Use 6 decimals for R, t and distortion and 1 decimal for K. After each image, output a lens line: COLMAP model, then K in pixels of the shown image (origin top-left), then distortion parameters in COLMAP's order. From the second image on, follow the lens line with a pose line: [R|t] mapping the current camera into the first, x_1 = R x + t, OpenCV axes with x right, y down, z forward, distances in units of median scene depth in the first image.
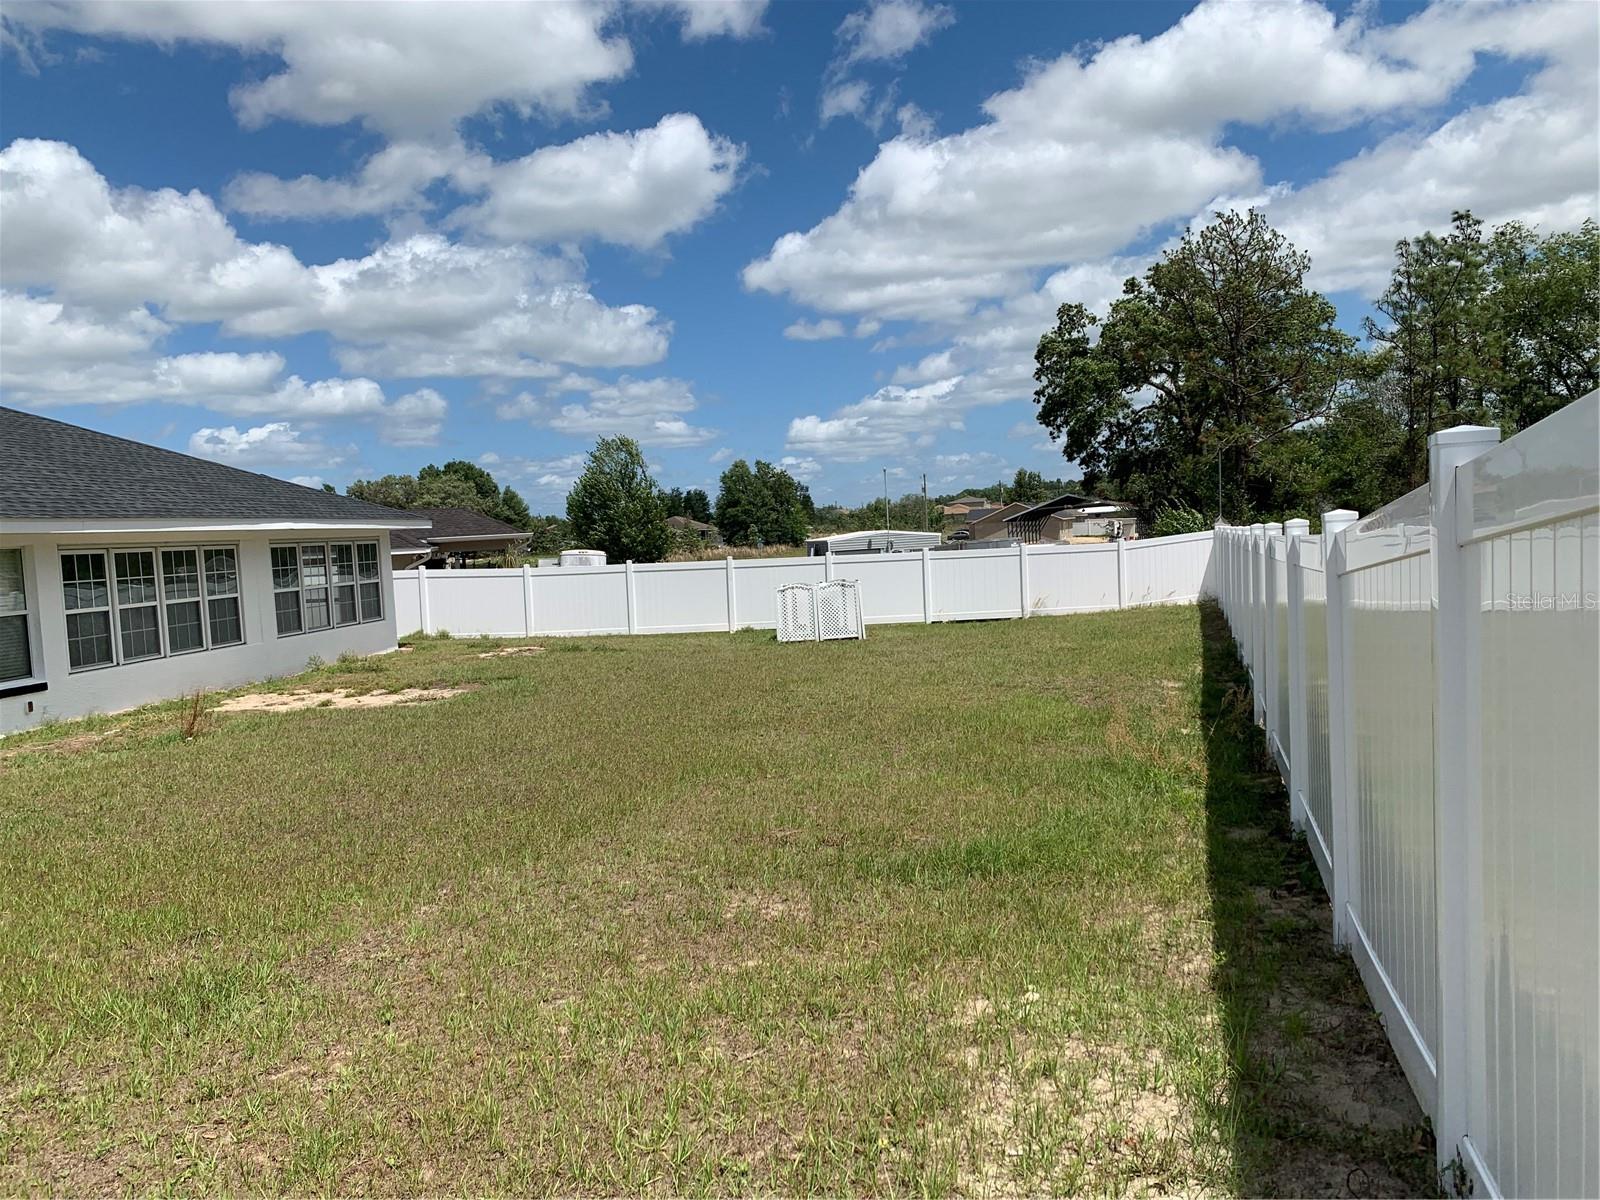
lens RADIAL K [[1245.5, 0, 800.1], [0, 1245.5, 621.6], [0, 0, 1]] dist [0.001927, -0.020024]
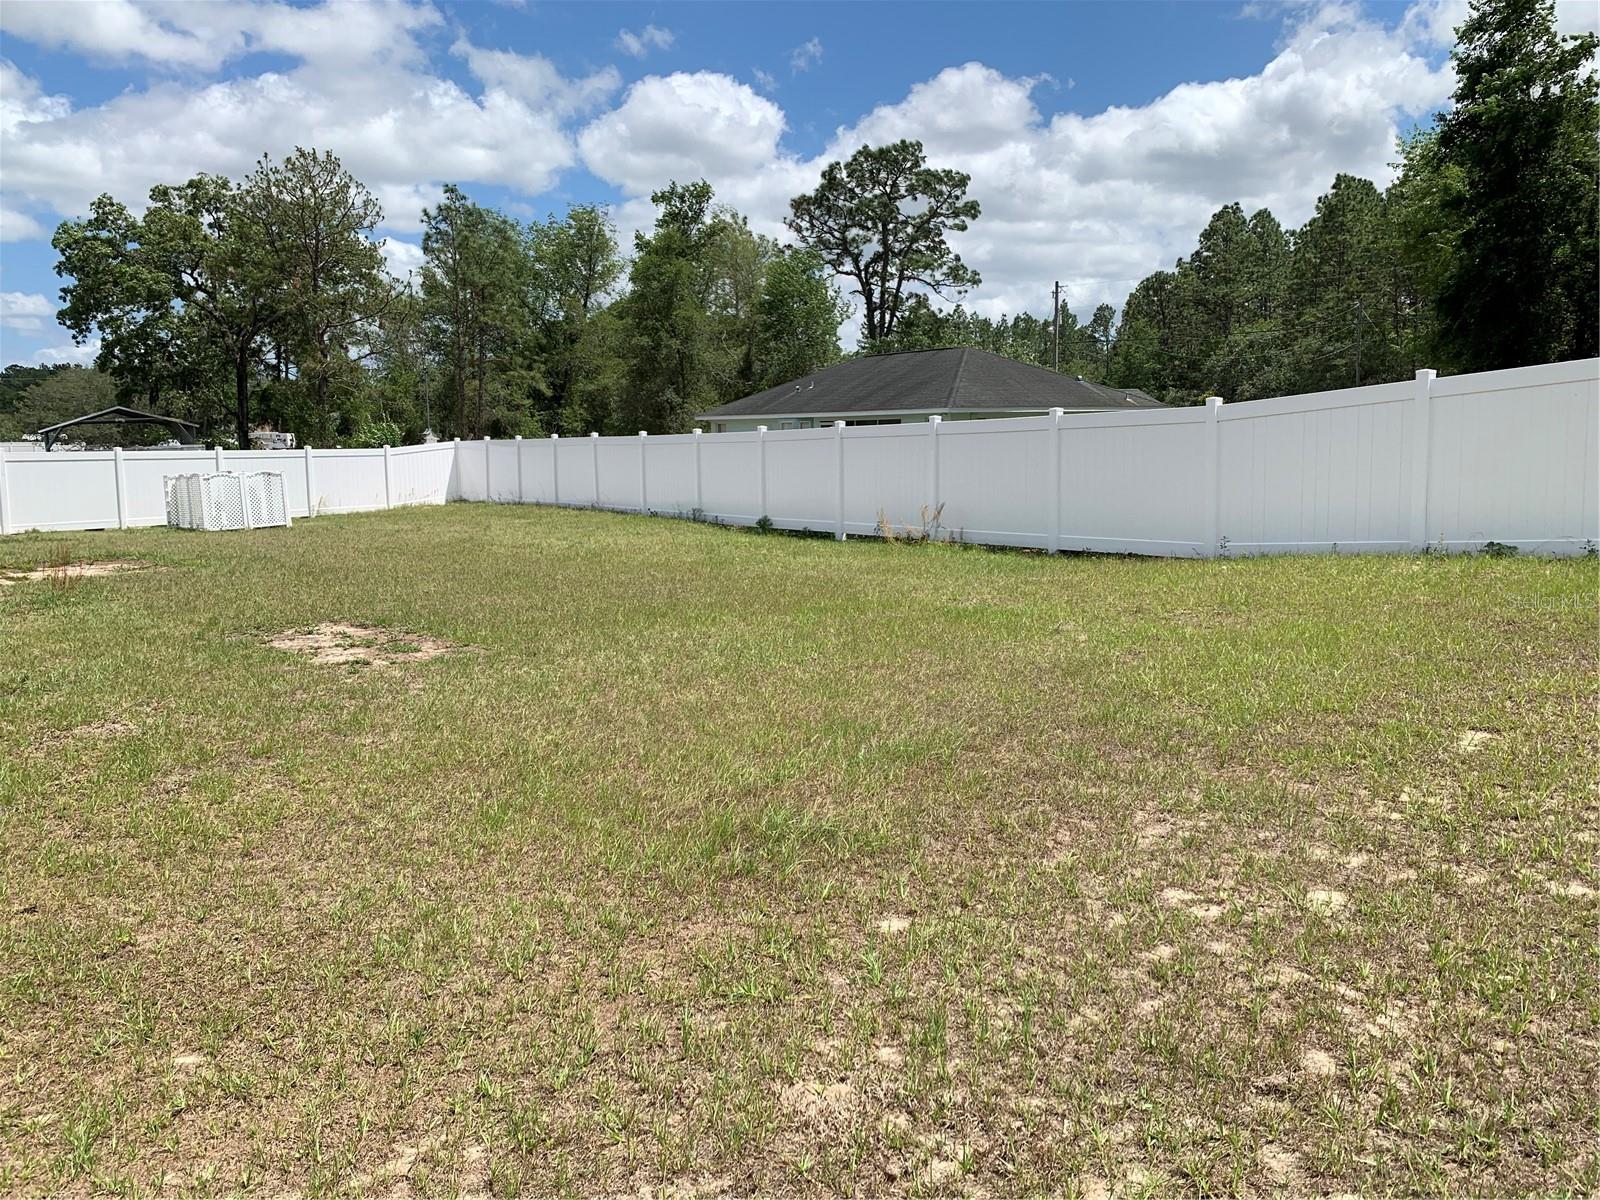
lens RADIAL K [[1245.5, 0, 800.1], [0, 1245.5, 621.6], [0, 0, 1]] dist [0.001927, -0.020024]
pose [[0.496821, -0.071811, 0.864877, -1.253389], [0.040614, 0.997403, 0.059485, 0.093001], [-0.866902, 0.005573, 0.498447, 0.278536]]
